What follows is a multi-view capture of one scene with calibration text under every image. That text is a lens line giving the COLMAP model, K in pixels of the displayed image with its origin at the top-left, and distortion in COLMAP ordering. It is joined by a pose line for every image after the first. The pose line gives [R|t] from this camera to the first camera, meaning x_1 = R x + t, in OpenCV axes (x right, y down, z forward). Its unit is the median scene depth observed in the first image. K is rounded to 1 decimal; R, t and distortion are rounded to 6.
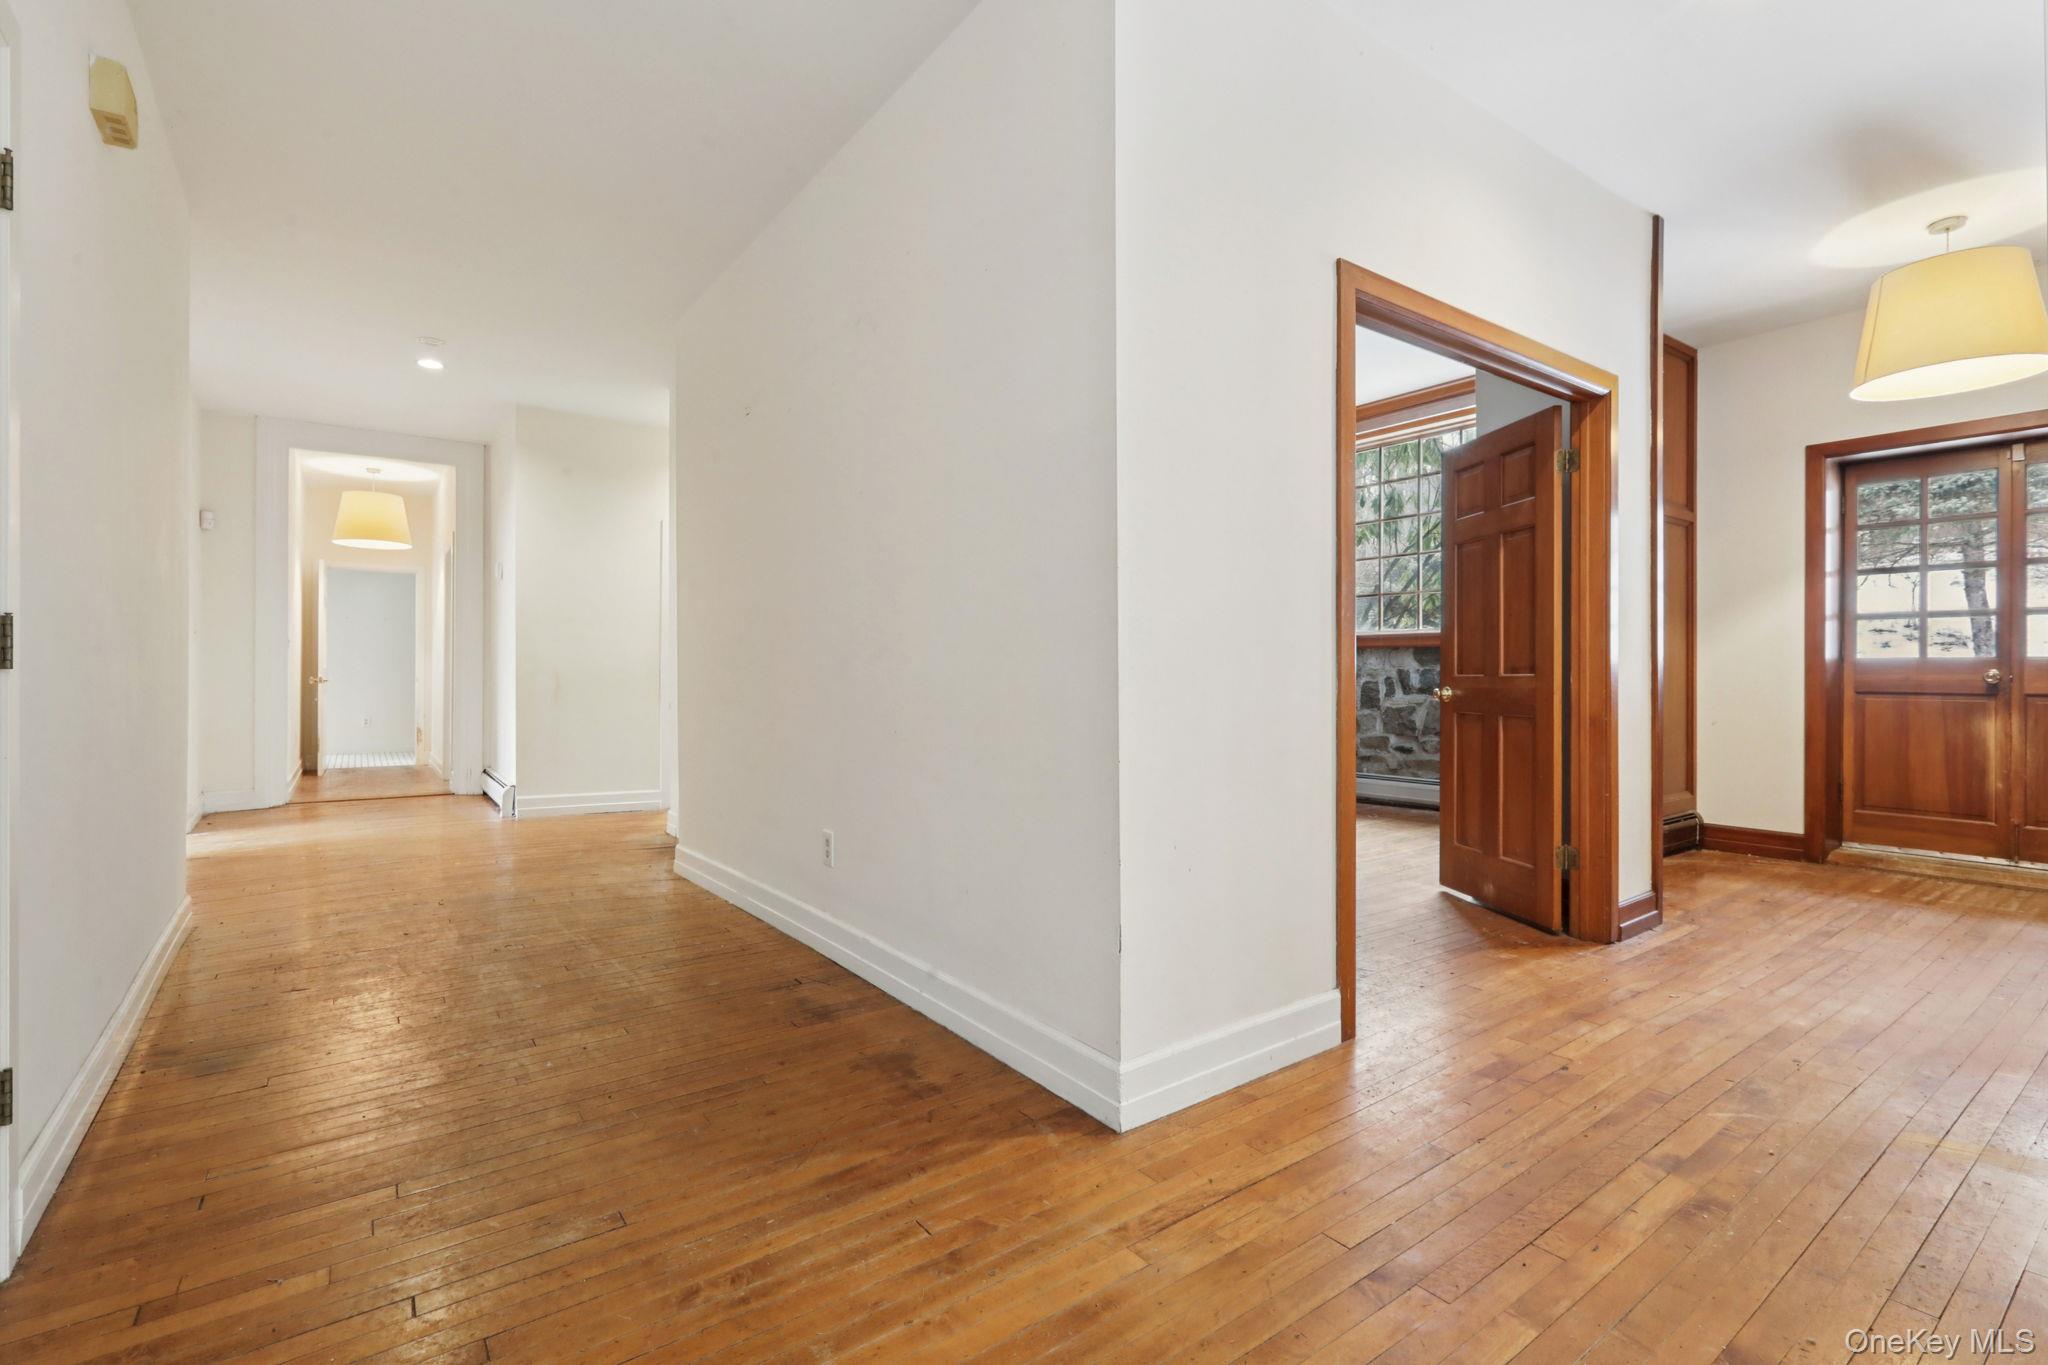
lens RADIAL K [[923.2, 0, 1012.5], [0, 923.2, 671.2], [0, 0, 1]] dist [0.003648, -0.001321]
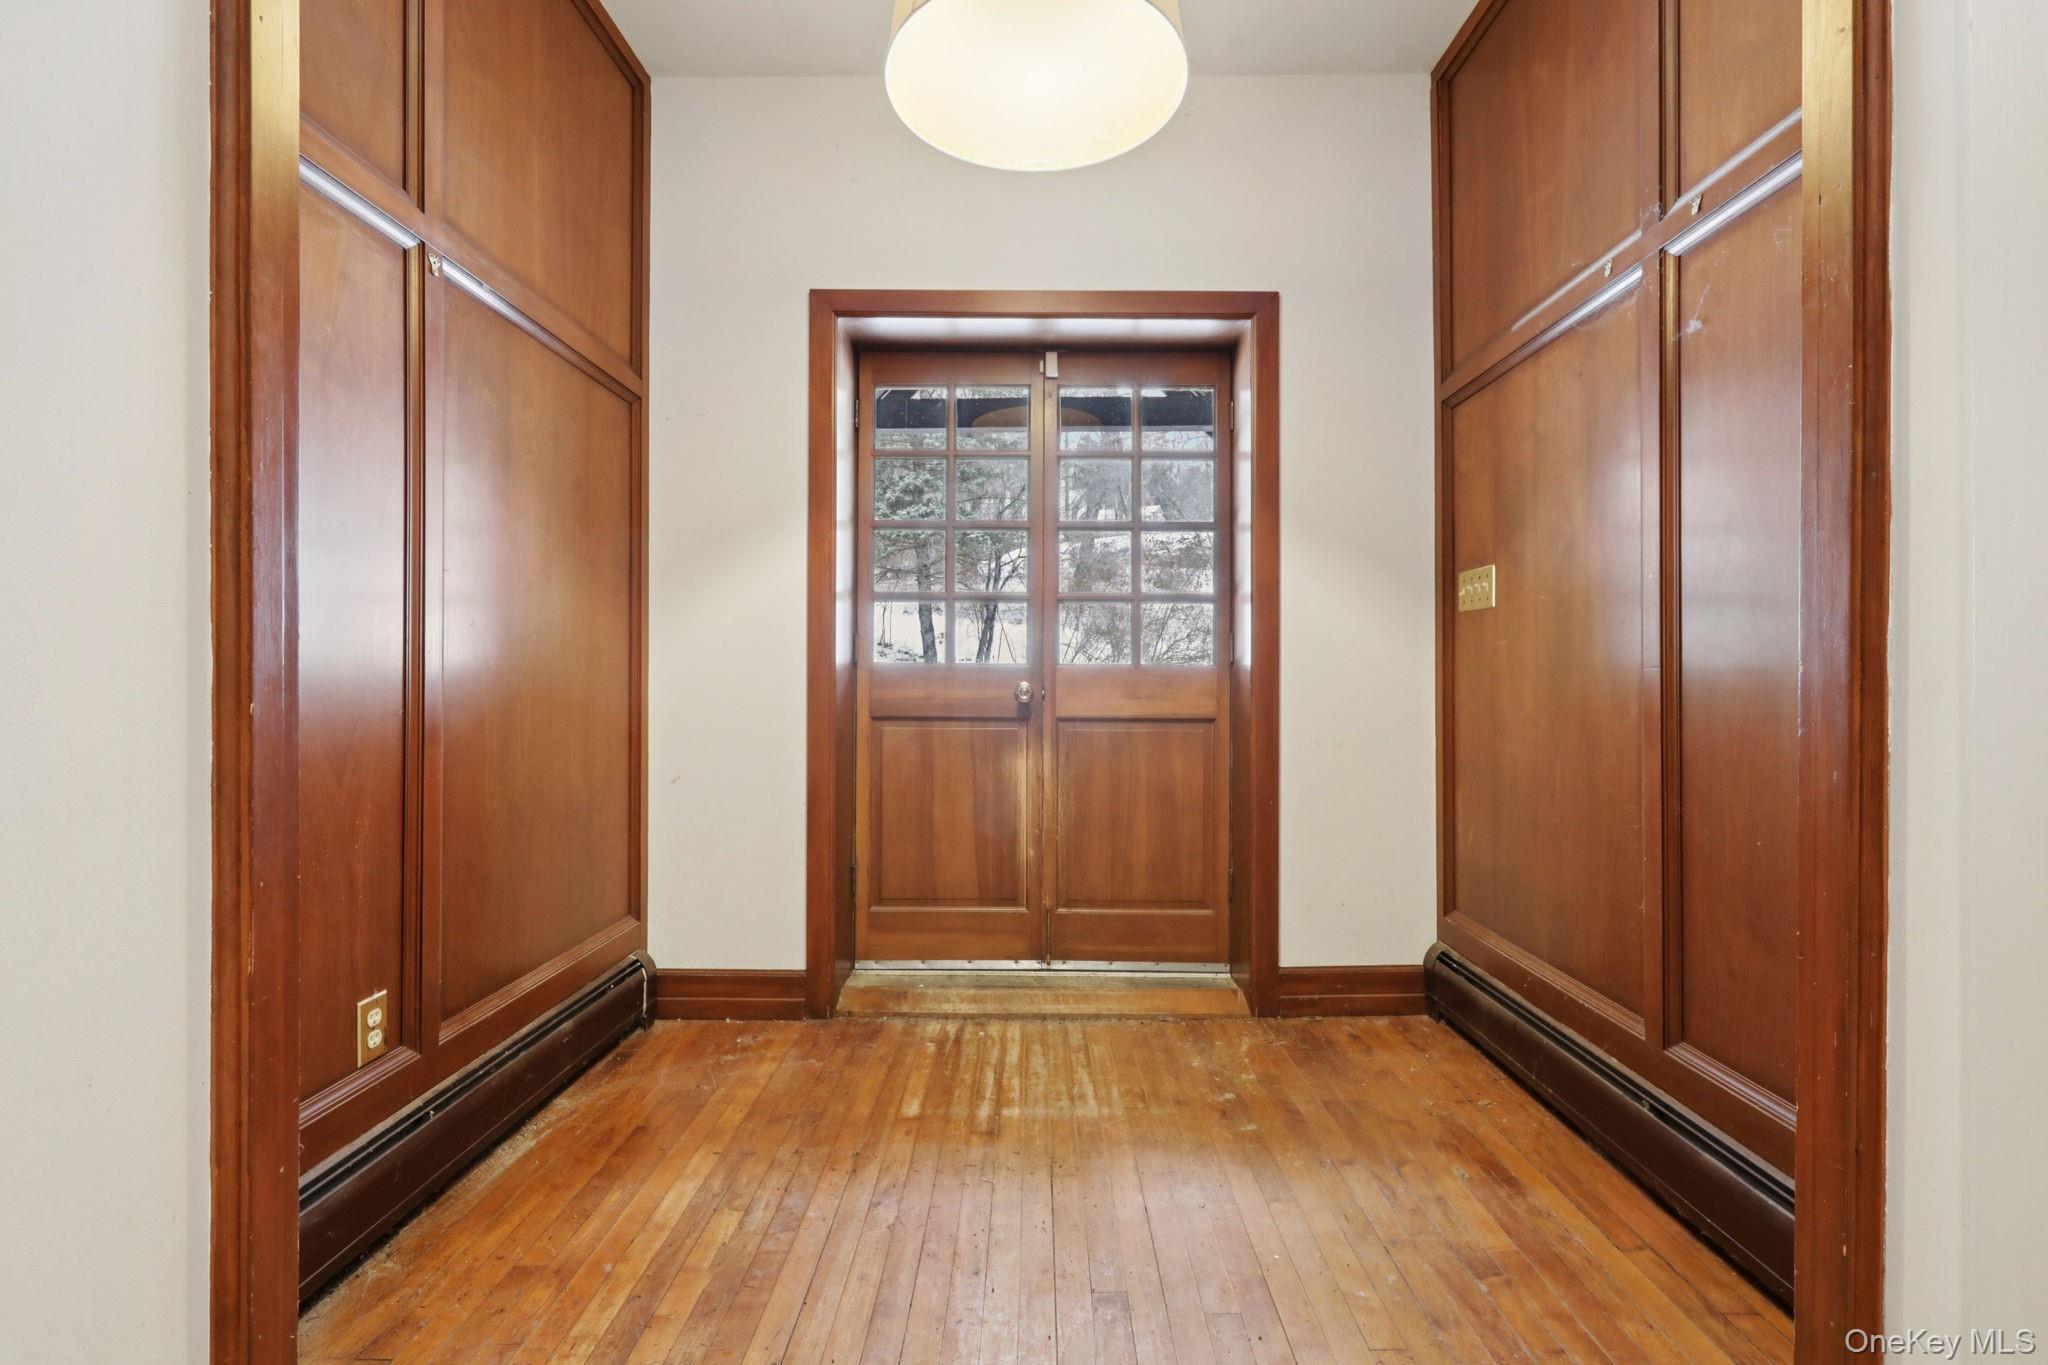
lens RADIAL K [[923.2, 0, 1021.9], [0, 923.2, 683.4], [0, 0, 1]] dist [0.003648, -0.001321]
pose [[0.598988, 0.003545, 0.800751, 0.473690], [-0.001822, 0.999994, -0.003064, 0.001249], [-0.800756, 0.000376, 0.598990, 0.546390]]
